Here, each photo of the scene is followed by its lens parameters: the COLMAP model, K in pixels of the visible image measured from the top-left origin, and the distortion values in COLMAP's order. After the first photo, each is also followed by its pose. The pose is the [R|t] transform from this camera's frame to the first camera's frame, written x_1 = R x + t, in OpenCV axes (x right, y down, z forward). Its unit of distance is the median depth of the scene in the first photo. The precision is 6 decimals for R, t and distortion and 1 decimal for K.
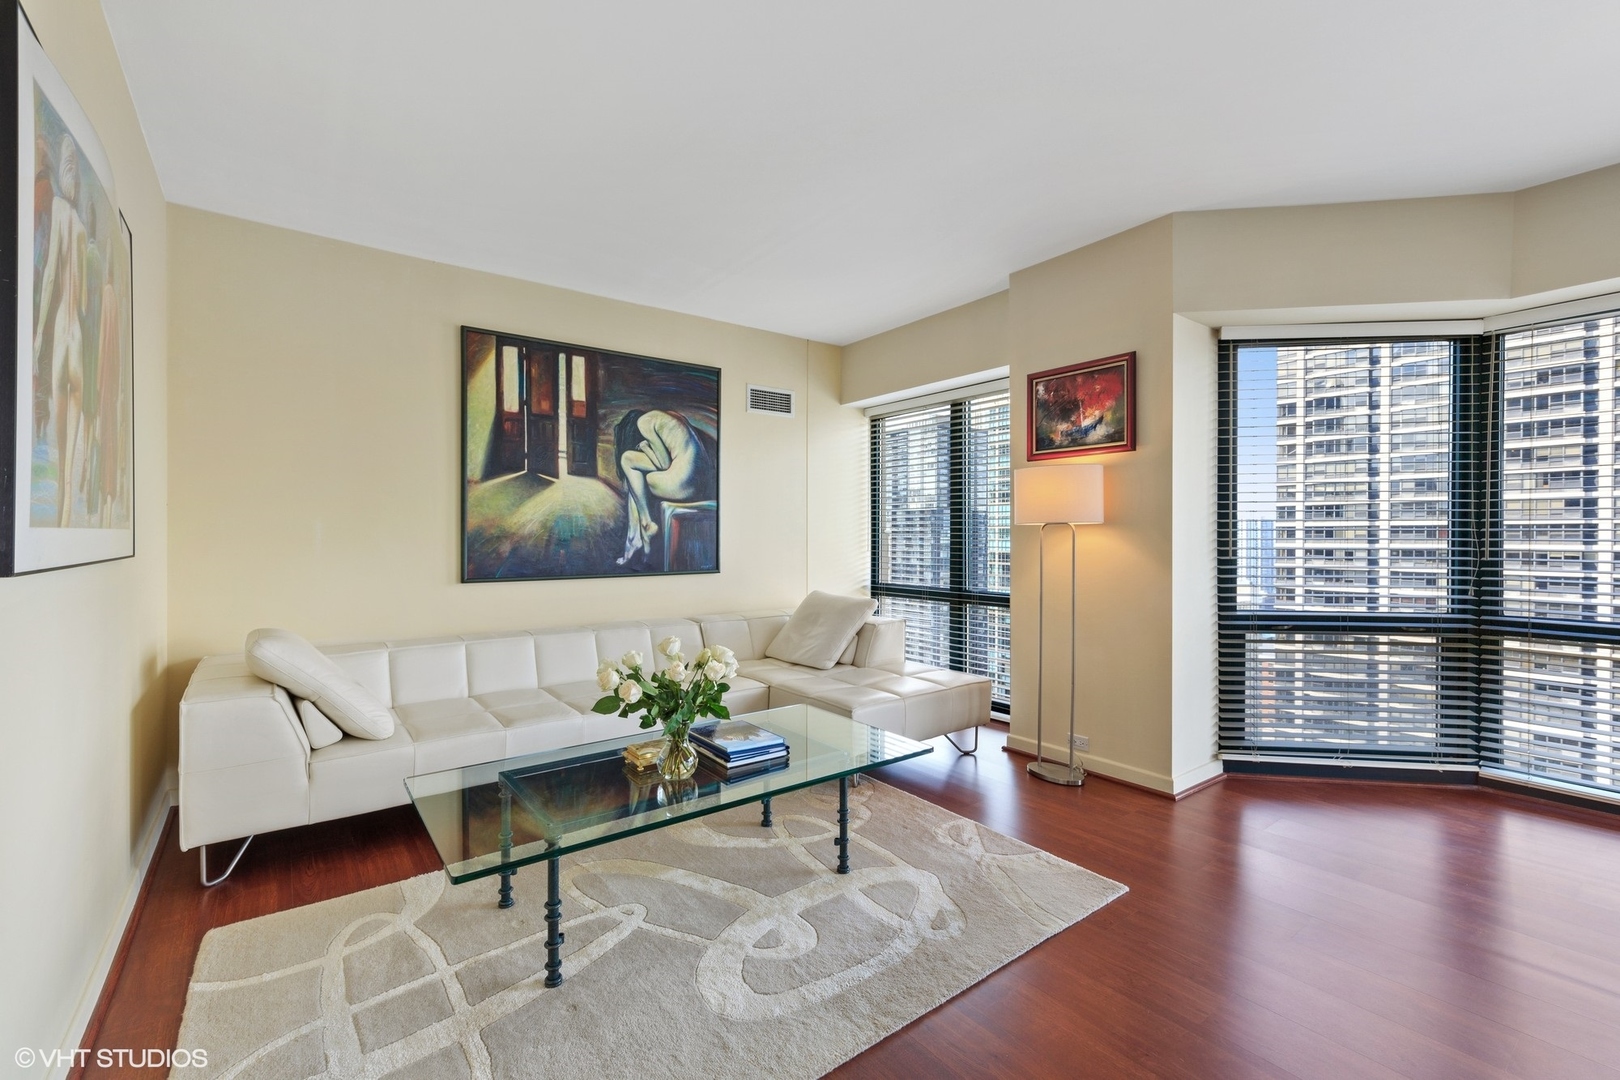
lens RADIAL K [[695.7, 0, 810.0], [0, 695.7, 540.0], [0, 0, 1]] dist [0.007461, 0.000056]
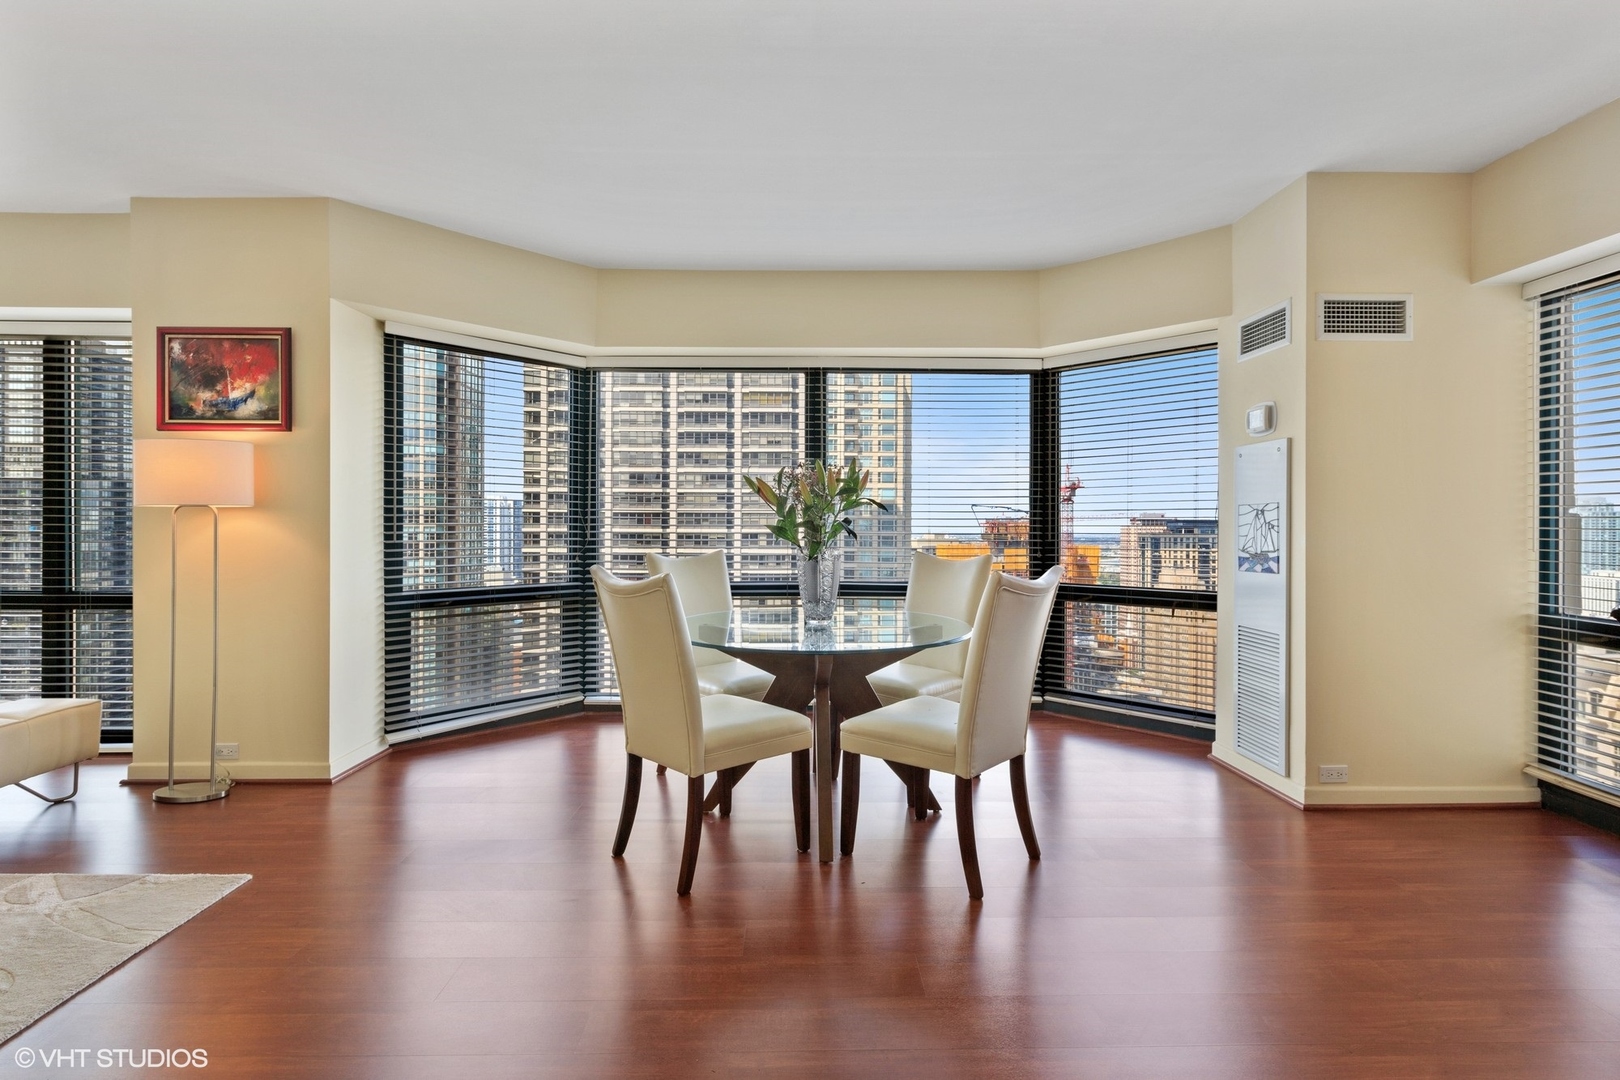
lens RADIAL K [[786.6, 0, 807.9], [0, 786.6, 526.3], [0, 0, 1]] dist [0.004816, 0.000386]
pose [[0.595863, -0.001375, 0.803085, 0.016607], [0.000228, 0.999999, 0.001544, 0.000603], [-0.803086, -0.000737, 0.595862, -0.186245]]
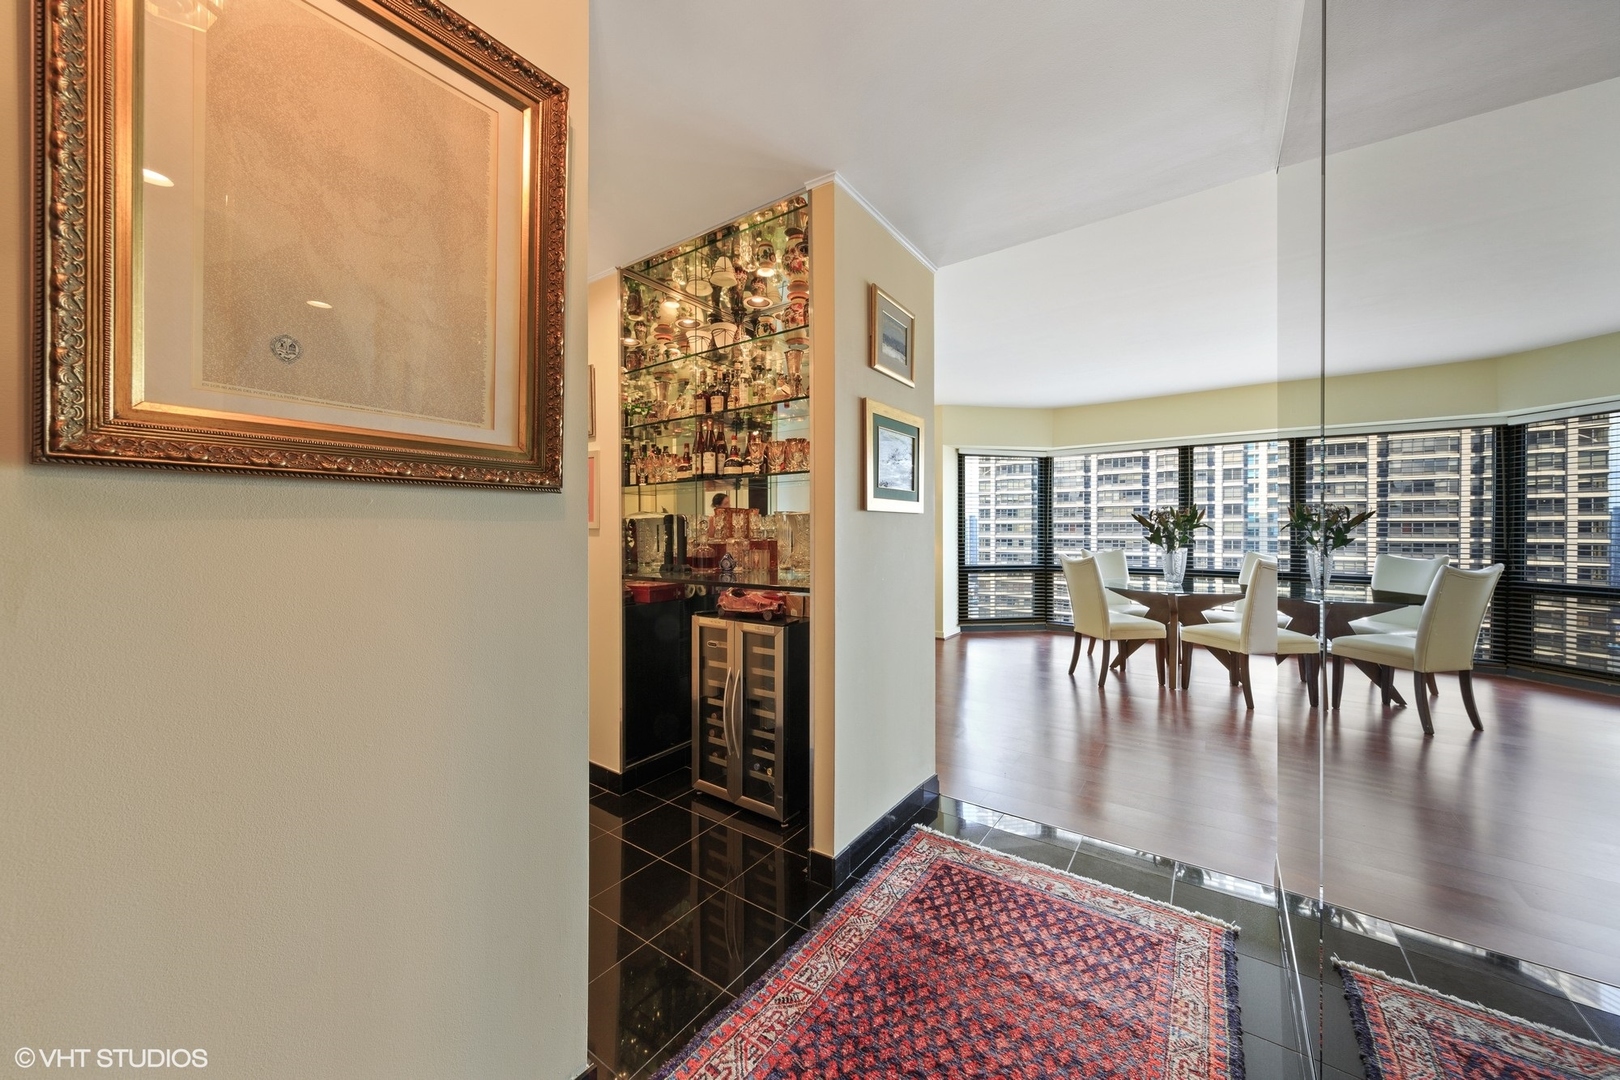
lens RADIAL K [[567.3, 0, 805.6], [0, 567.3, 530.5], [0, 0, 1]] dist [0.001097, 0.000045]
pose [[0.957487, -0.000255, 0.288476, -0.442562], [0.001446, 0.999991, -0.003915, -0.010516], [-0.288473, 0.004165, 0.957479, -0.661587]]
